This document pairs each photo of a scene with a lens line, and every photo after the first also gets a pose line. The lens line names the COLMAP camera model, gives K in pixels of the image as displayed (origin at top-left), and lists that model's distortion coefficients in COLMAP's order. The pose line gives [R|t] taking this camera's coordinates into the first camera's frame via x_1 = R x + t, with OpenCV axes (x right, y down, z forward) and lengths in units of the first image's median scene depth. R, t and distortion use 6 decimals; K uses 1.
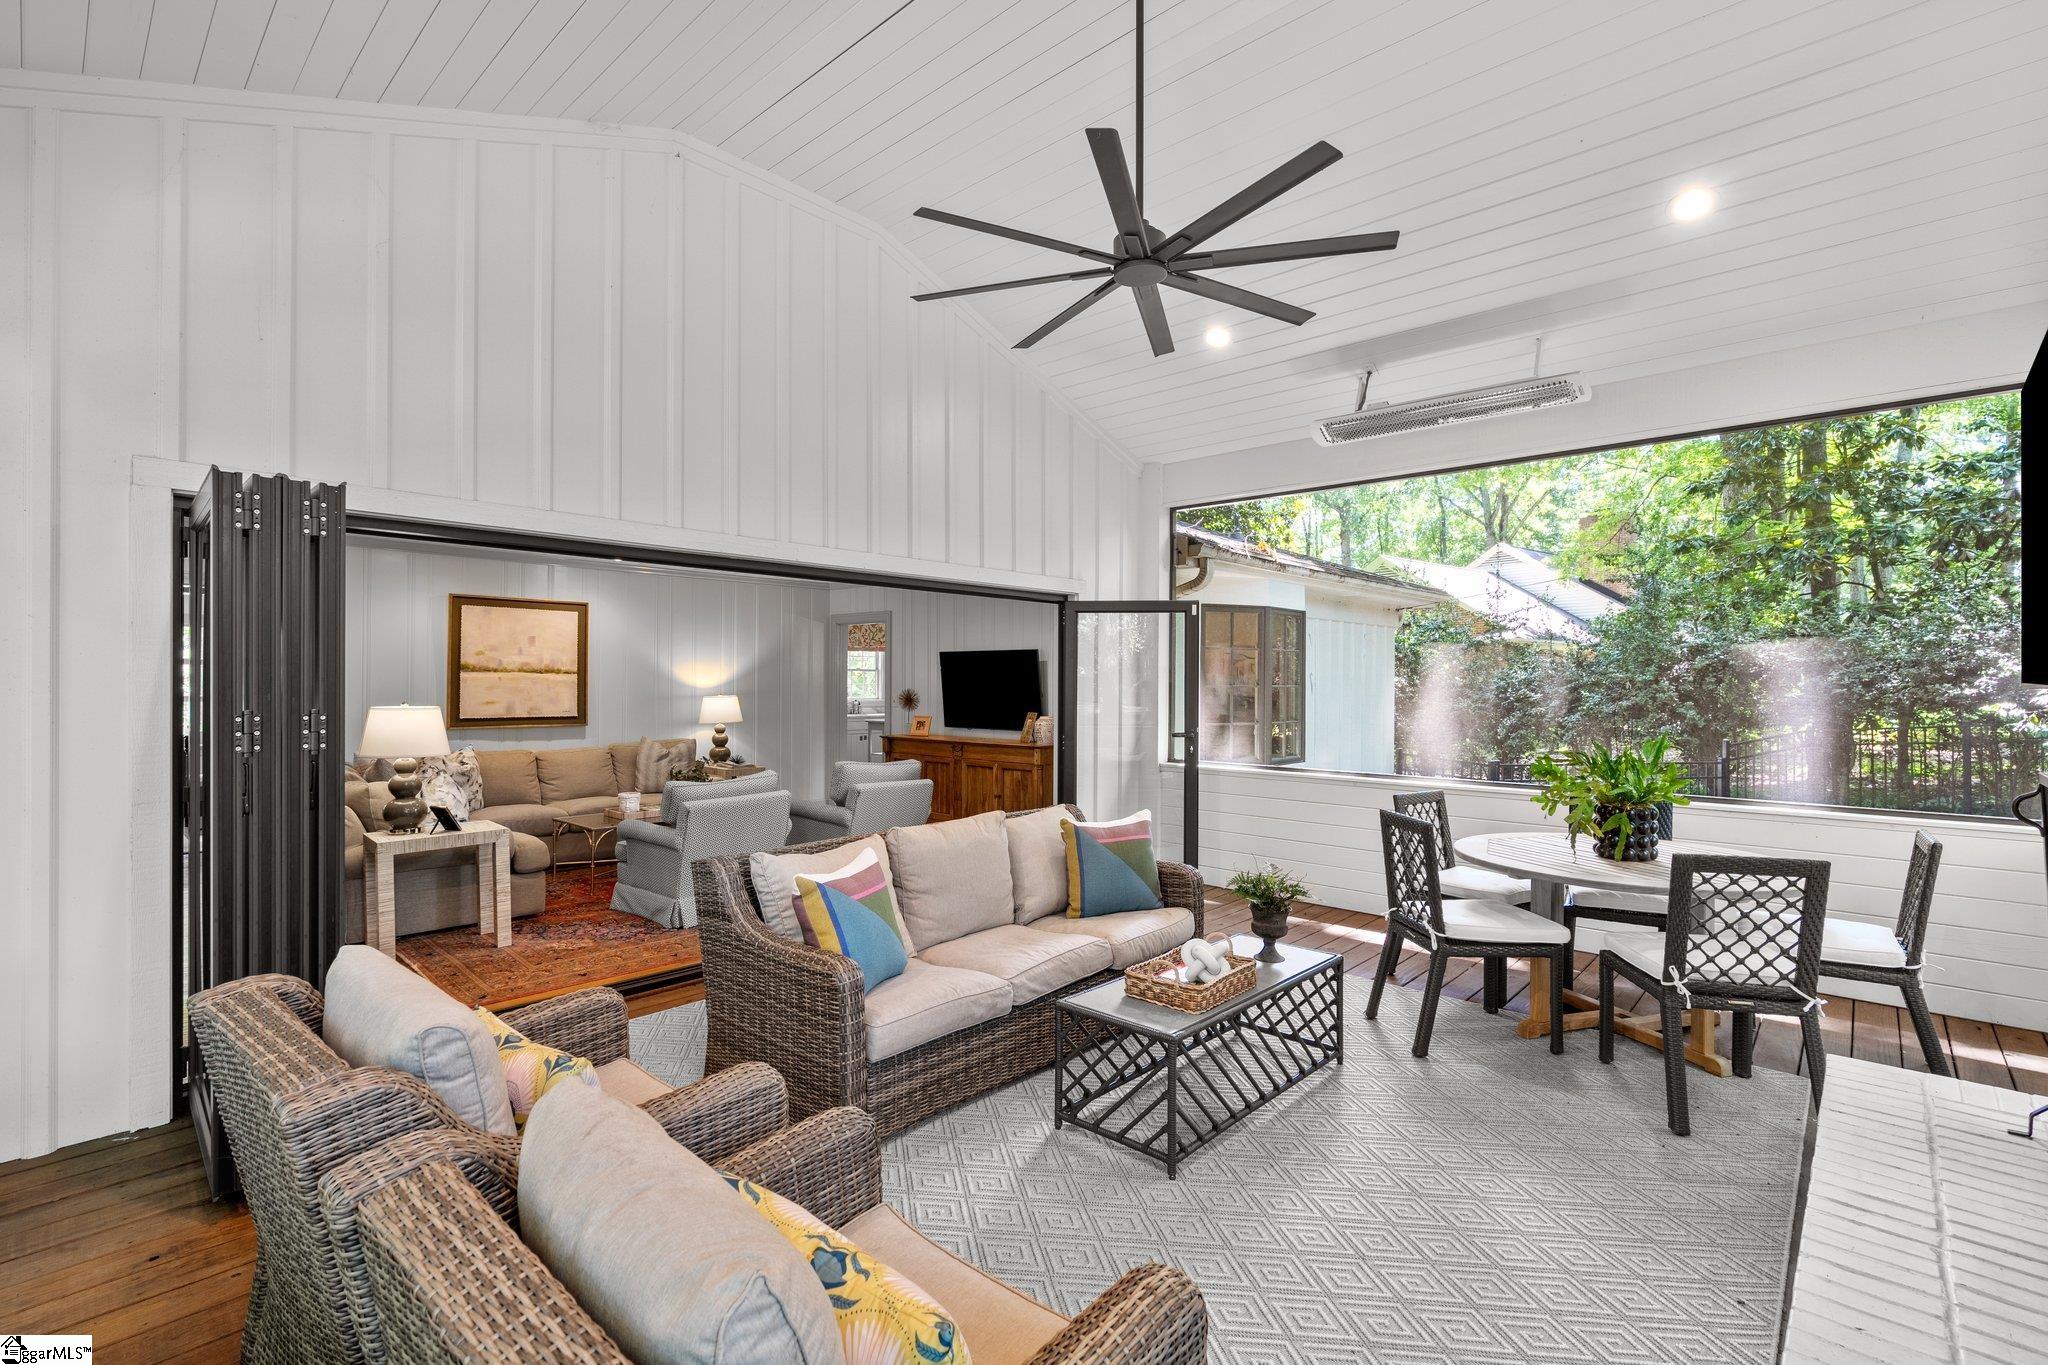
lens RADIAL K [[925.4, 0, 1016.7], [0, 925.4, 683.8], [0, 0, 1]] dist [-0.002107, 0.000375]
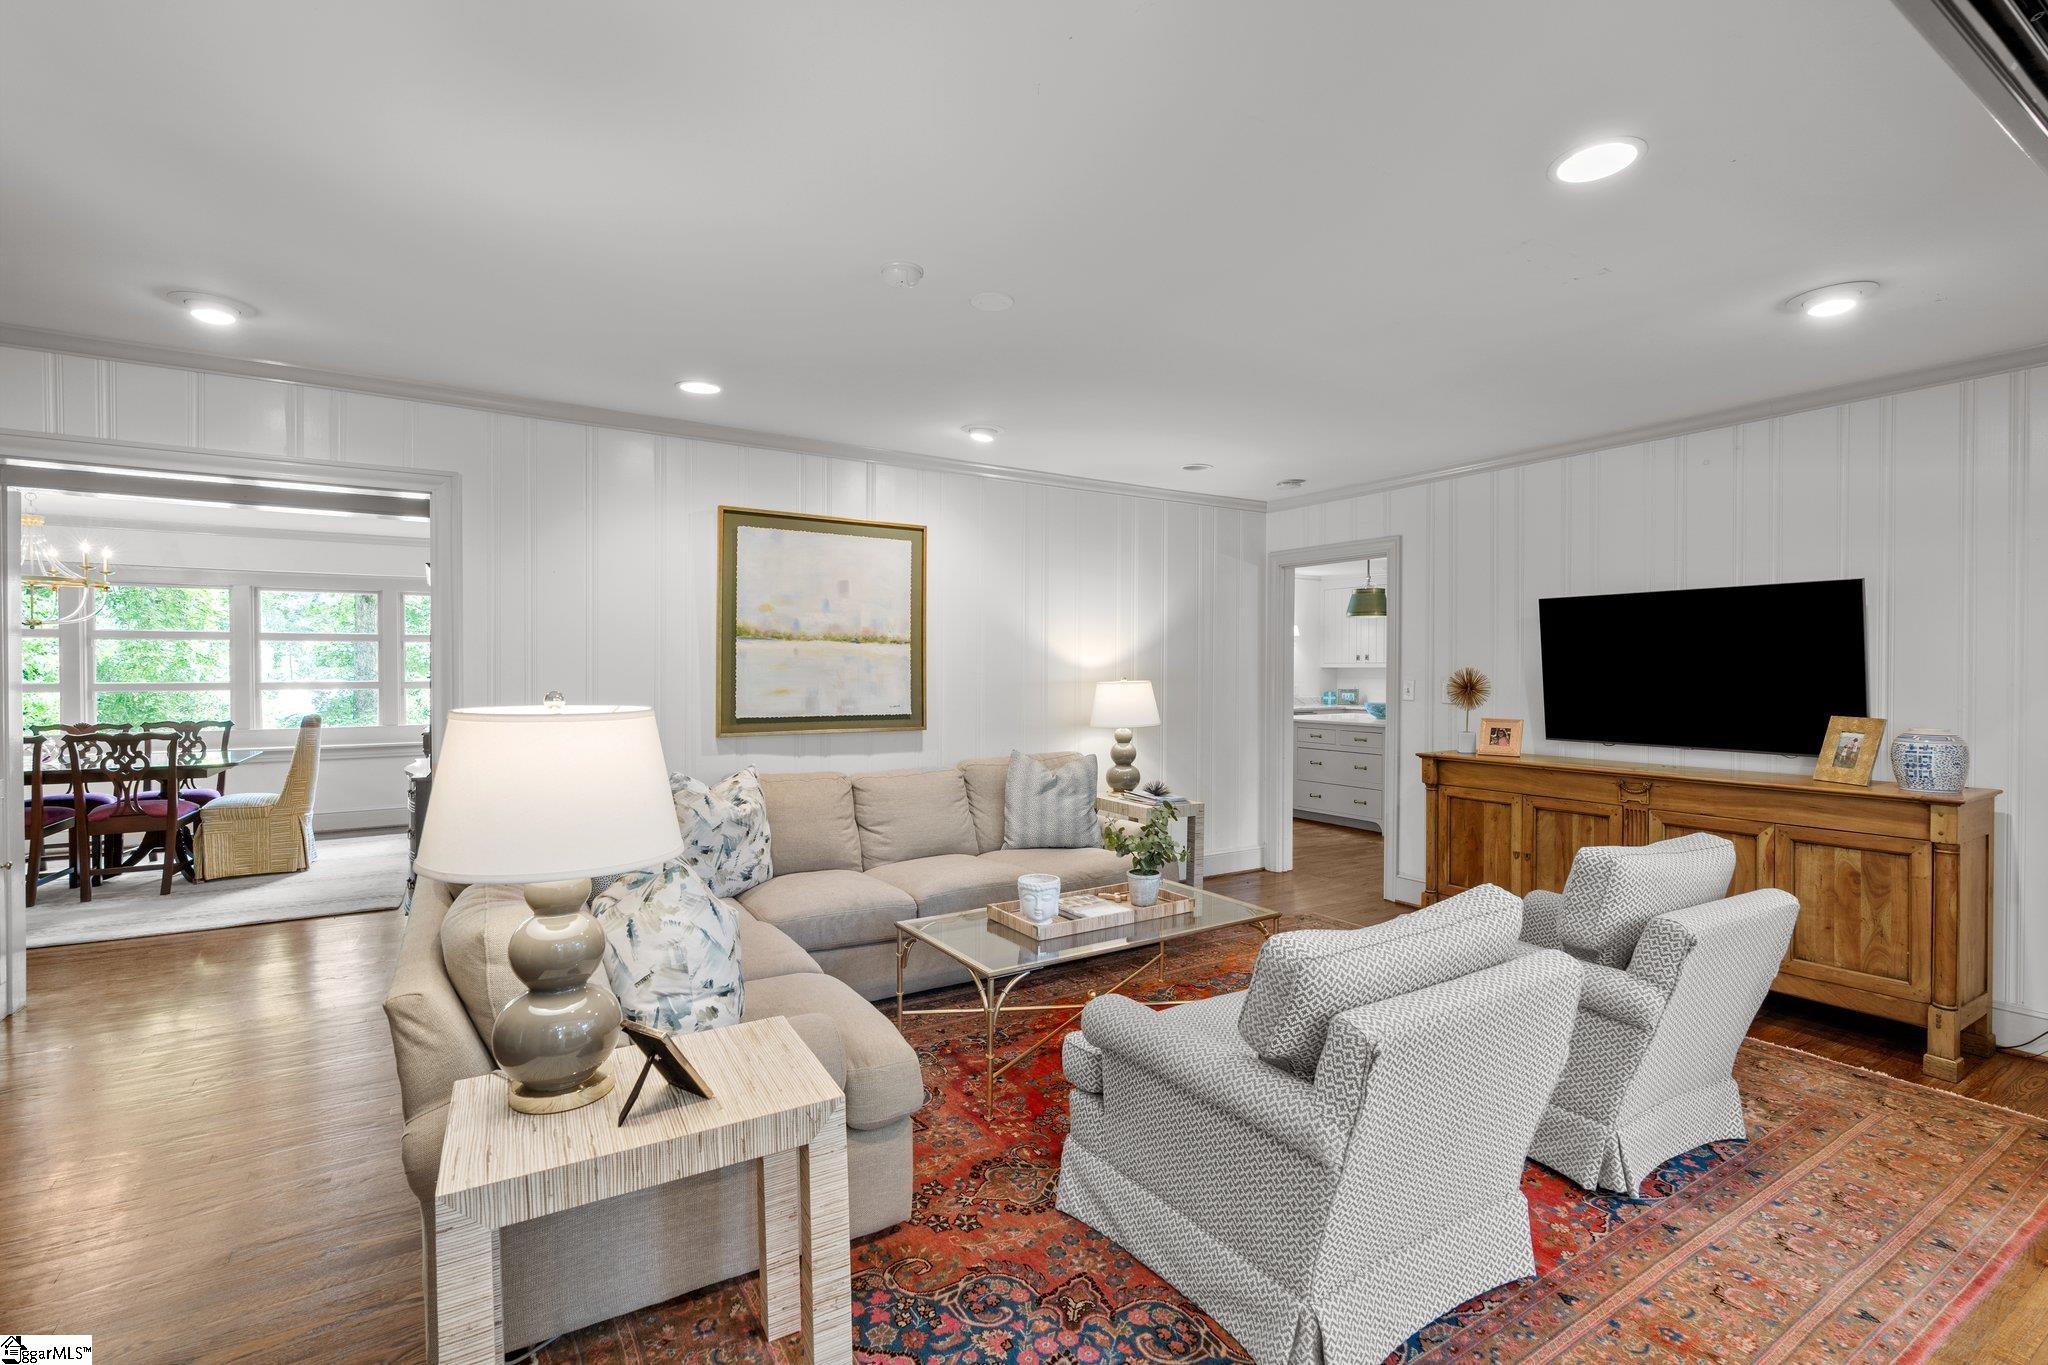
lens RADIAL K [[925.4, 0, 1016.5], [0, 925.4, 678.1], [0, 0, 1]] dist [-0.002107, 0.000375]
pose [[0.965563, -0.000378, -0.260169, -0.257203], [0.002202, 0.999975, 0.006720, 0.007671], [0.260160, -0.007061, 0.965540, 0.445127]]
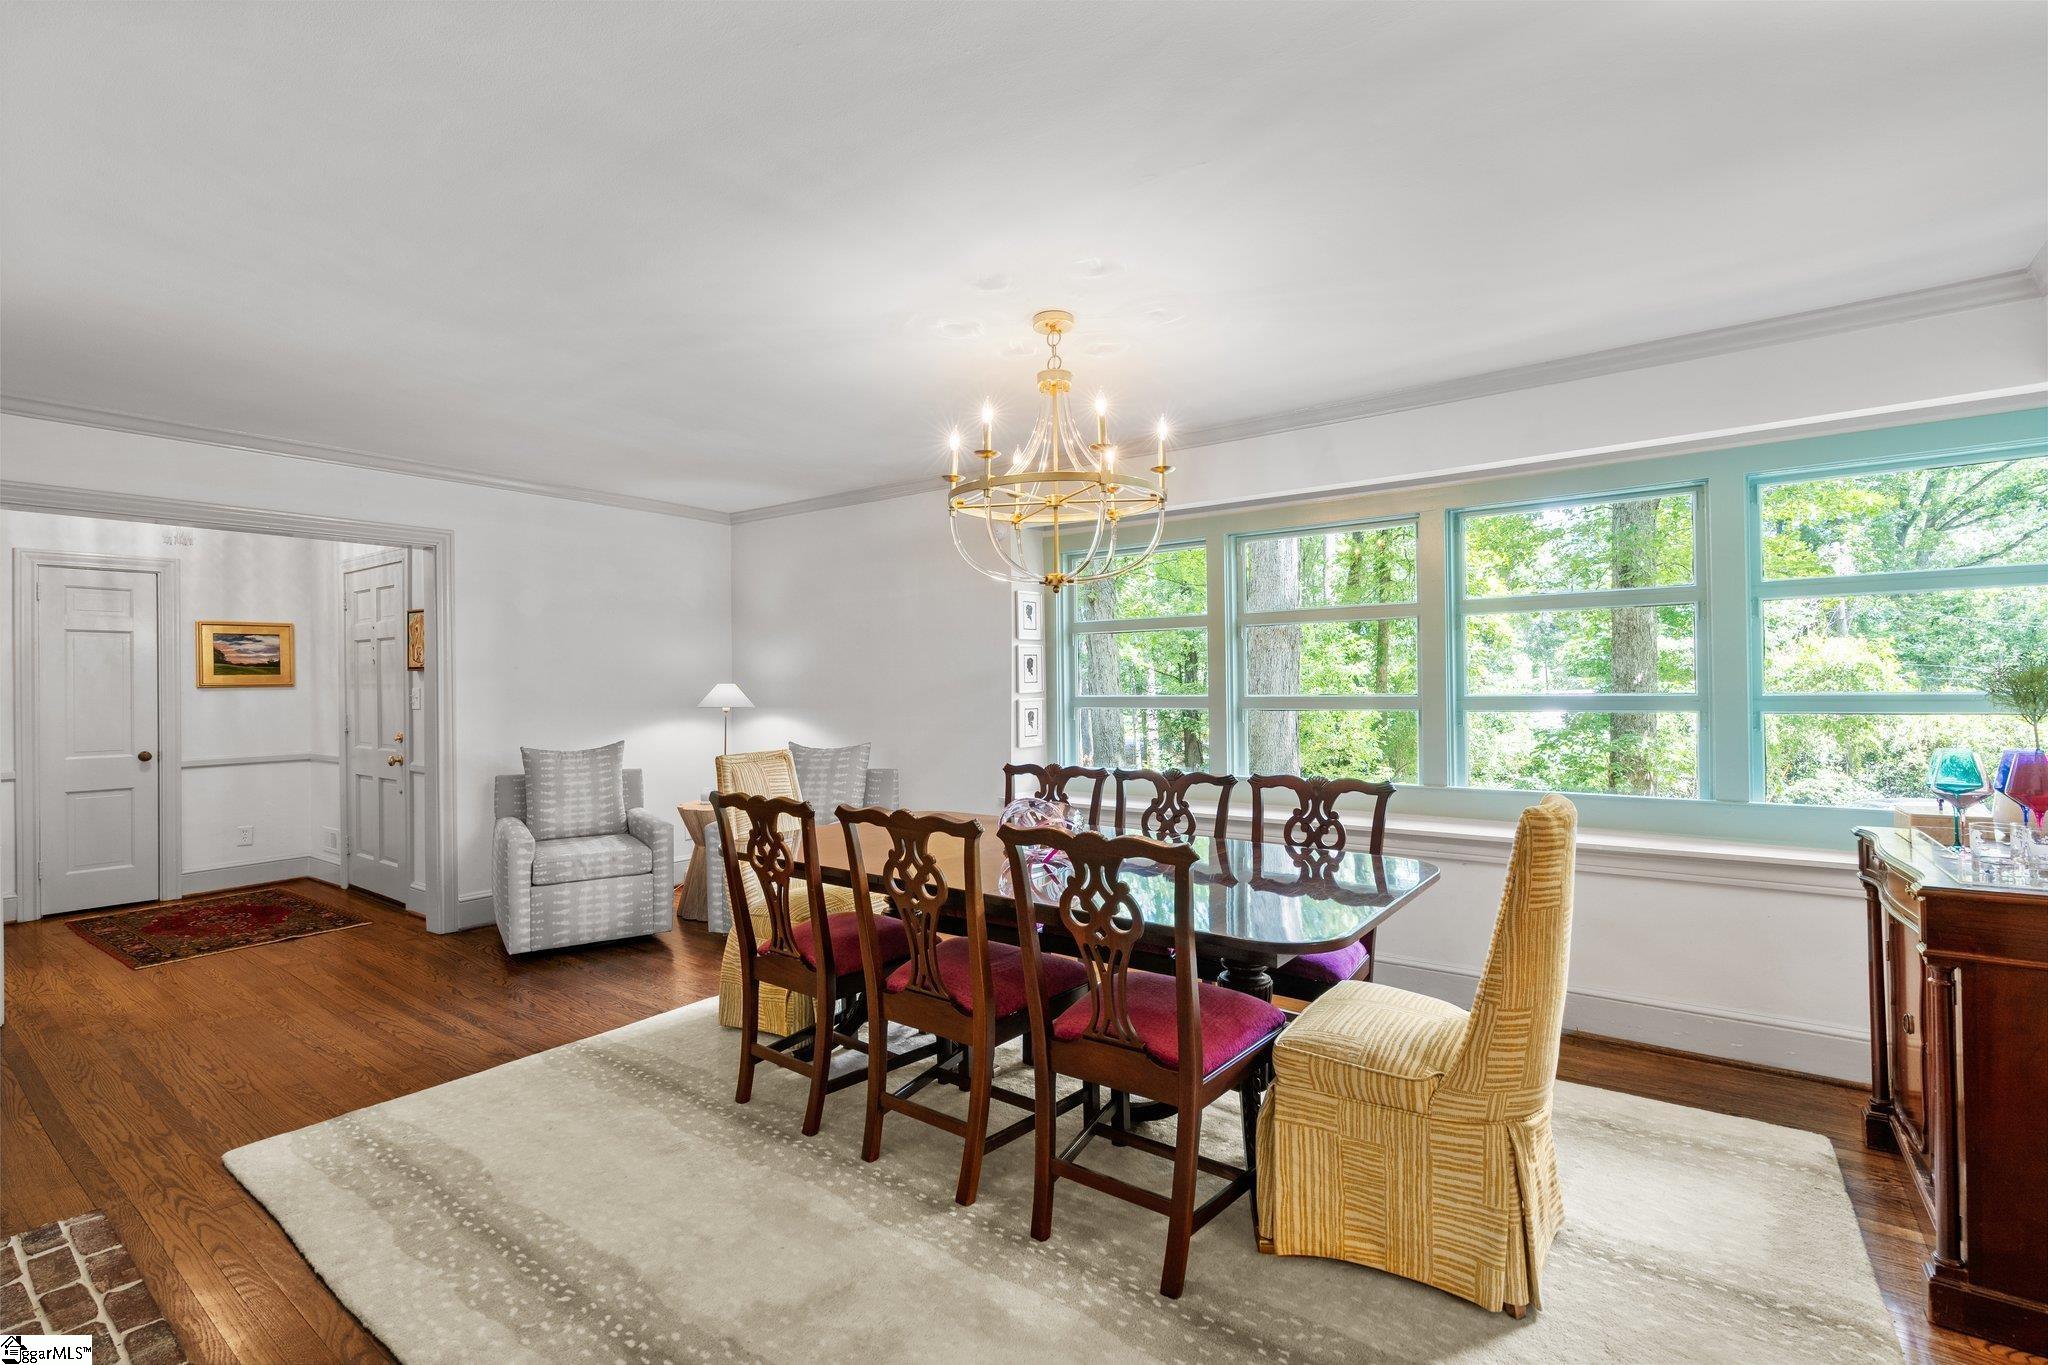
lens RADIAL K [[925.4, 0, 1014.2], [0, 925.4, 671.7], [0, 0, 1]] dist [-0.002107, 0.000375]
pose [[0.117272, -0.018180, -0.992933, -0.544929], [0.006964, 0.999823, -0.017483, 0.009036], [0.993075, -0.004865, 0.117378, 0.670042]]
